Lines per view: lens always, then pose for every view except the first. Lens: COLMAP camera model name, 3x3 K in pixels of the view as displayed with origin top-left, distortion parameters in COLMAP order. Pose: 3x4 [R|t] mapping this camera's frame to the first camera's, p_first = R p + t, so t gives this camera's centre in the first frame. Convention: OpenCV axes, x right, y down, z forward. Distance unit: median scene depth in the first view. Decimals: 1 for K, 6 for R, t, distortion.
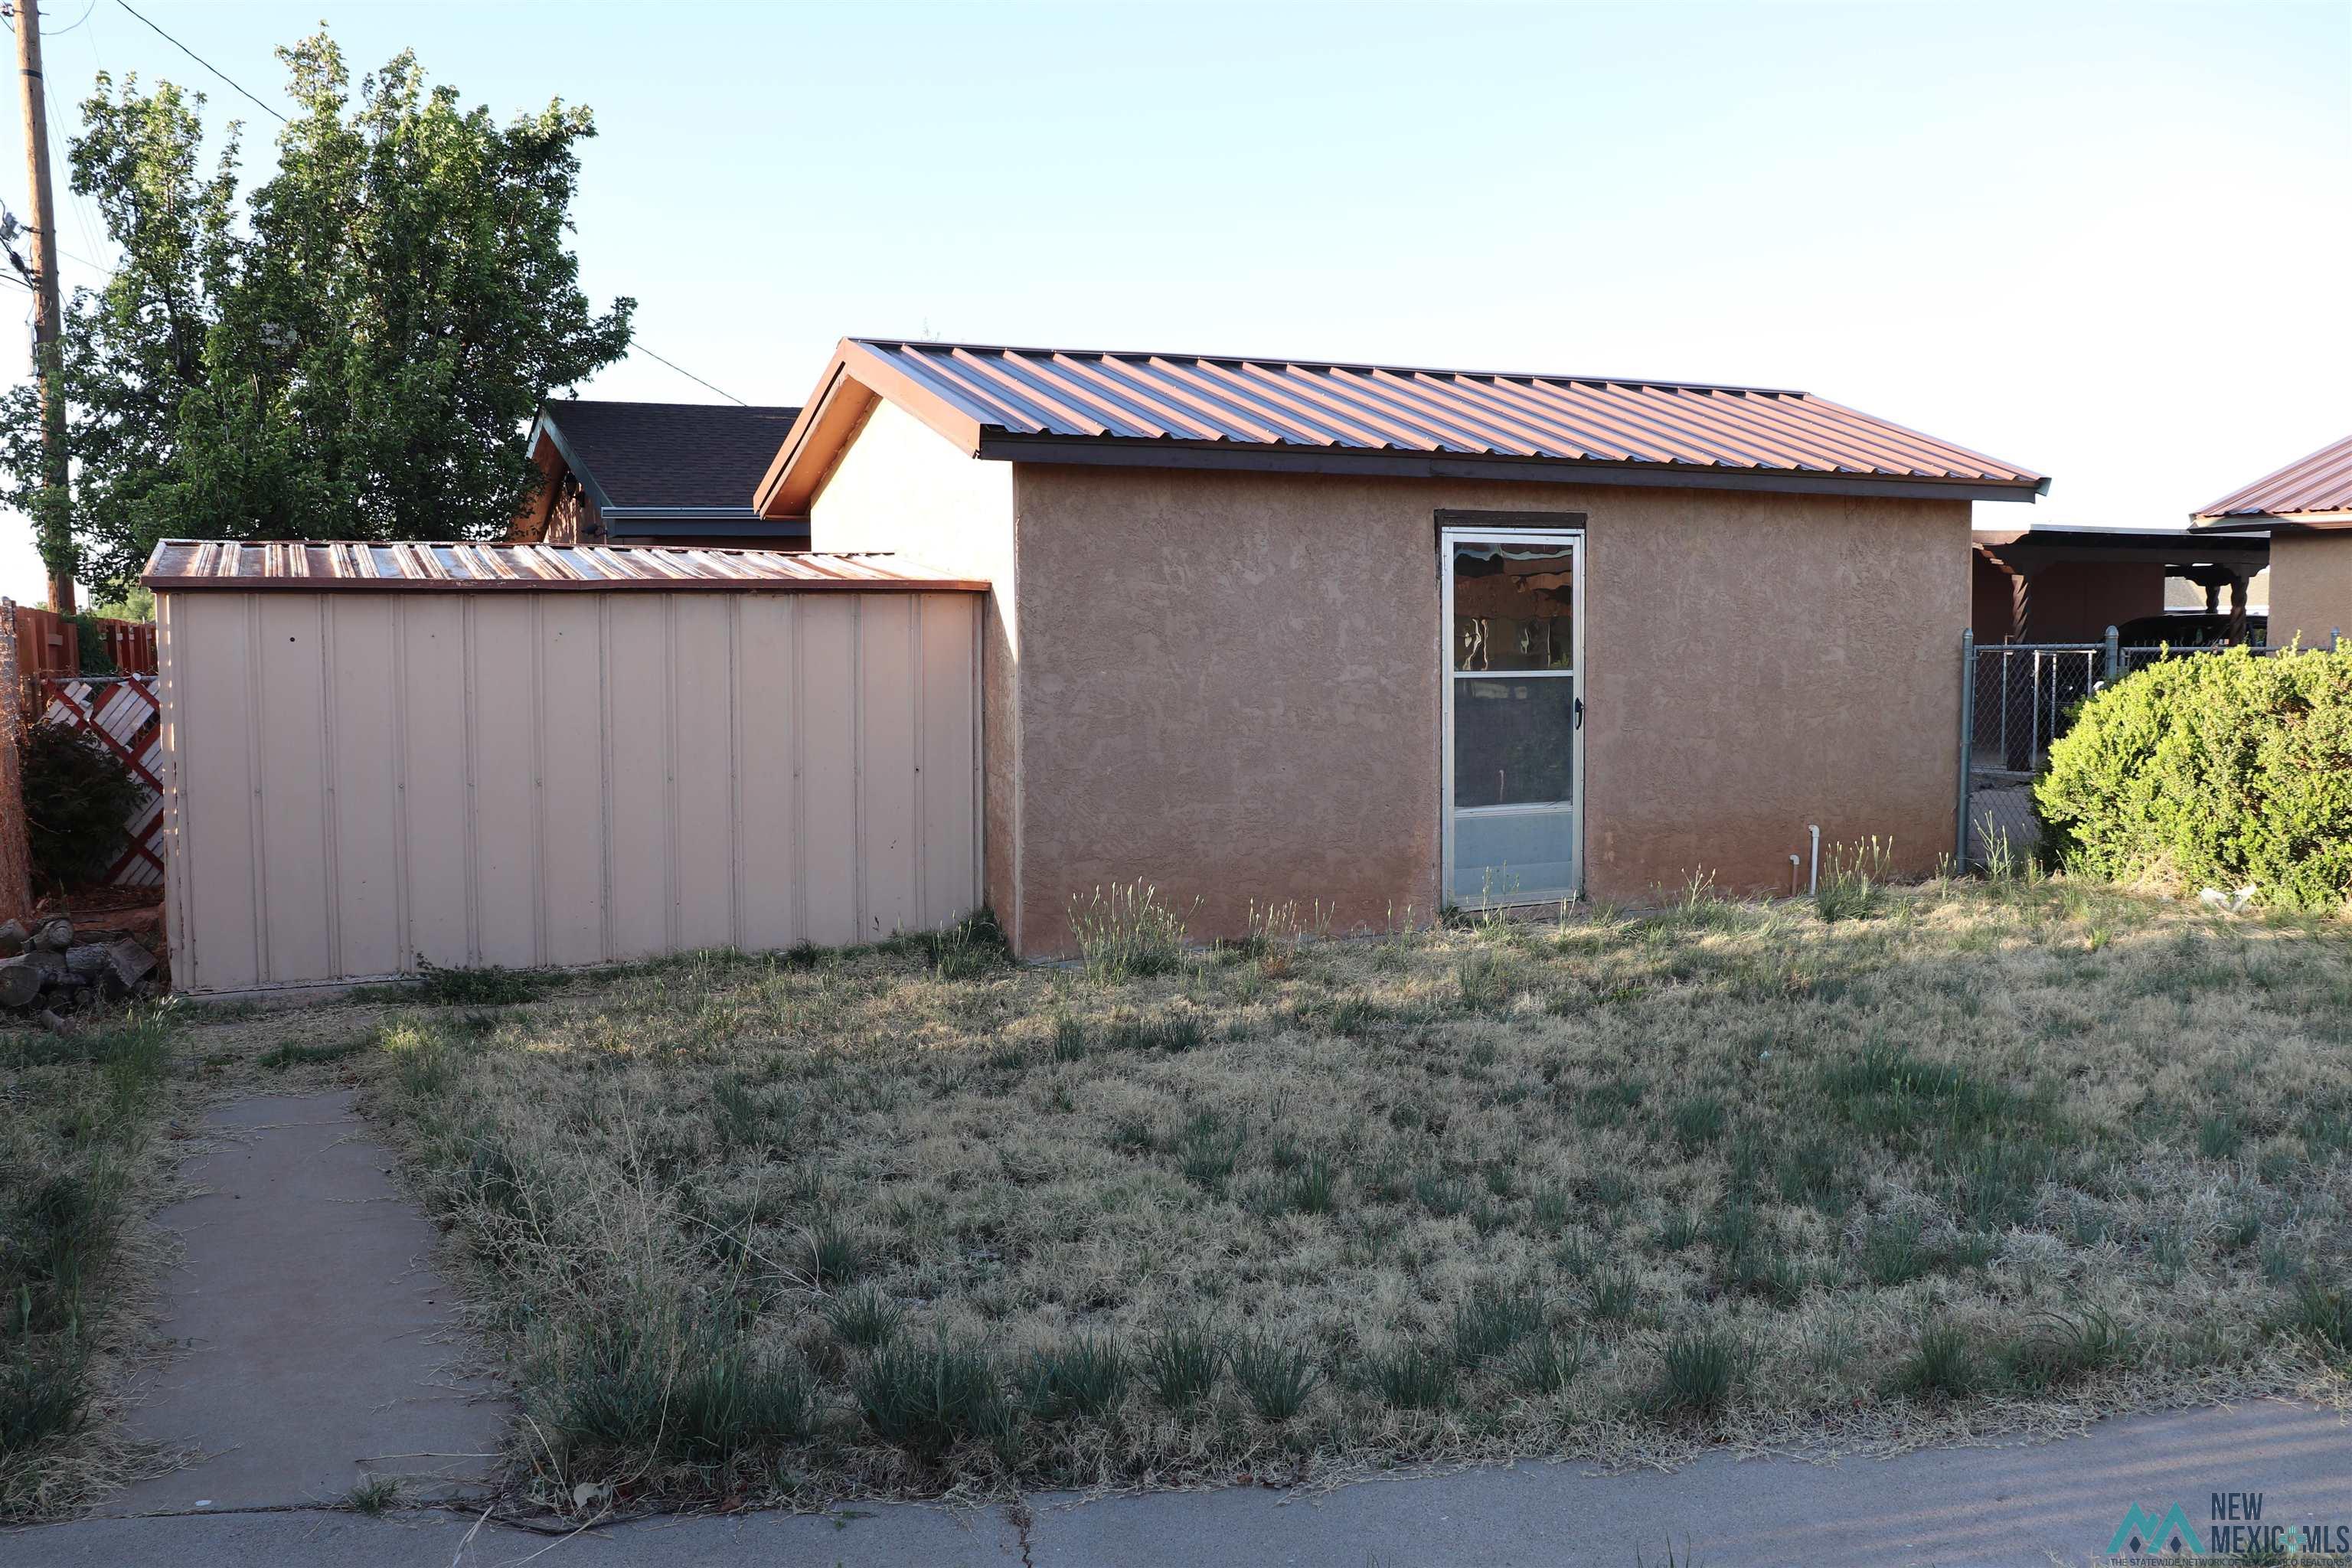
lens RADIAL K [[1977.5, 0, 1176.0], [0, 1977.5, 784.0], [0, 0, 1]] dist [-0.002425, -0.003745]
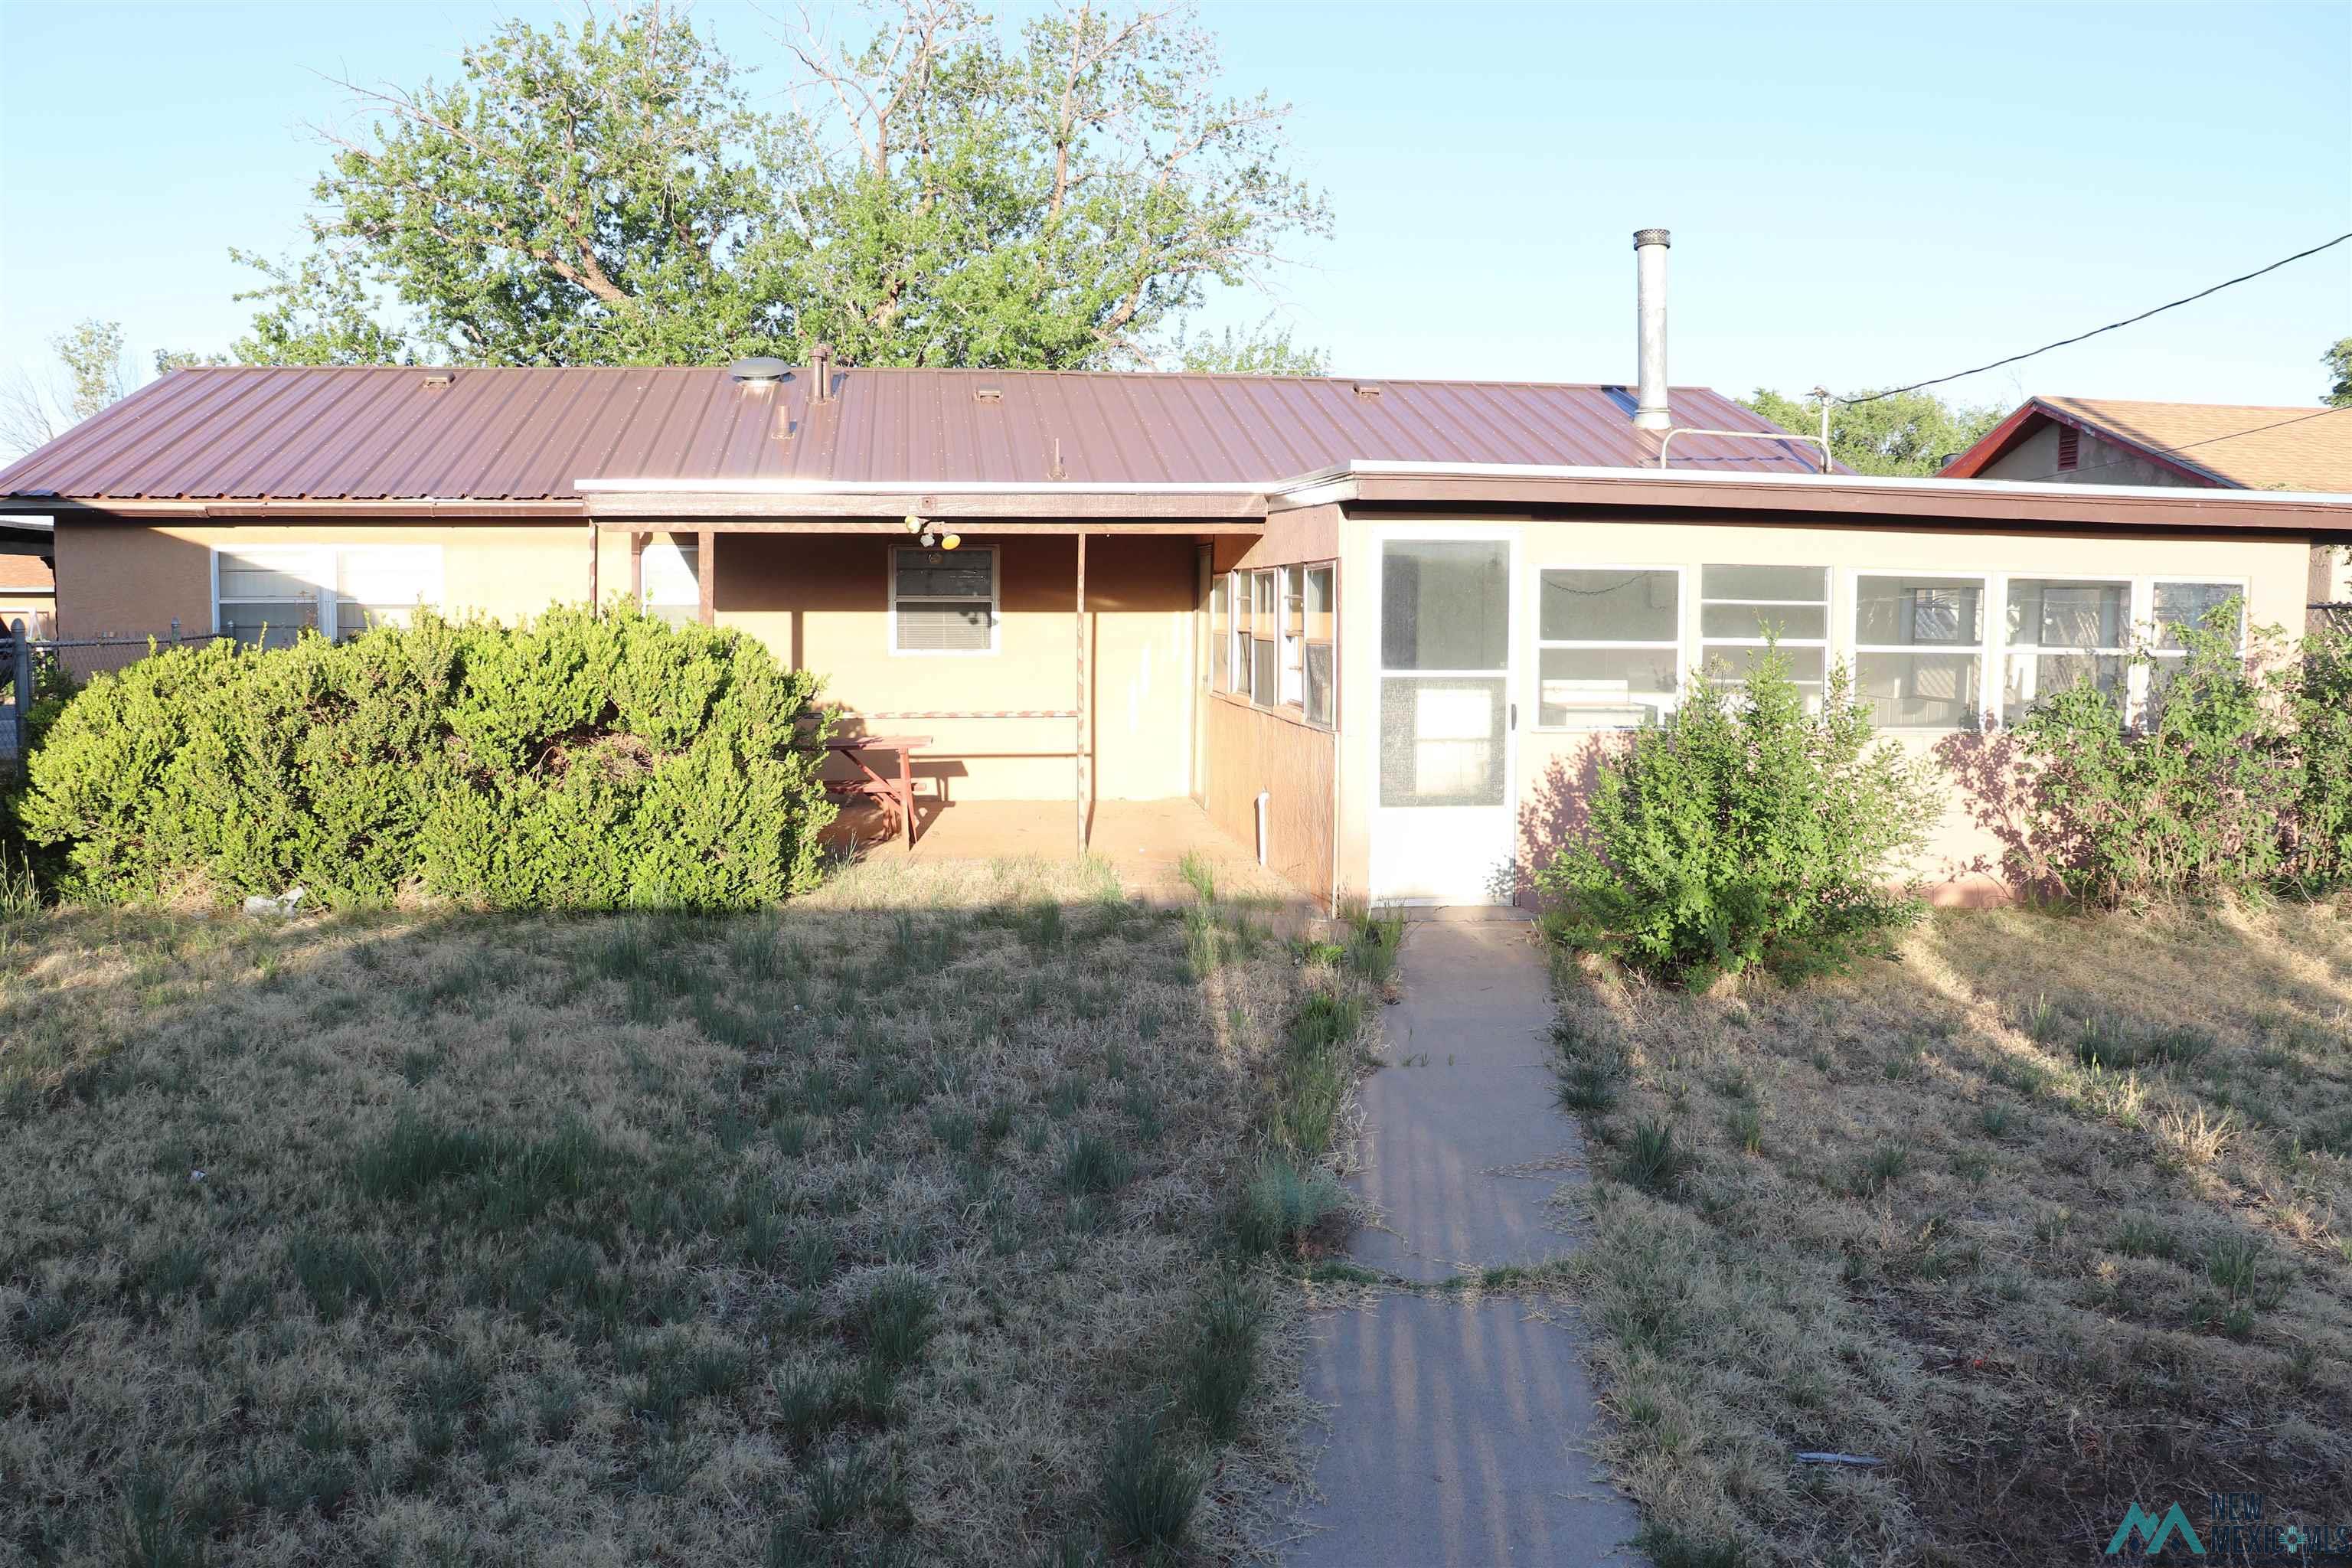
lens RADIAL K [[1977.5, 0, 1176.0], [0, 1977.5, 784.0], [0, 0, 1]] dist [-0.002425, -0.003745]
pose [[0.407921, -0.076786, 0.909783, -0.161261], [0.068567, 0.996220, 0.053339, -0.021891], [-0.910439, 0.040623, 0.411643, 0.206291]]
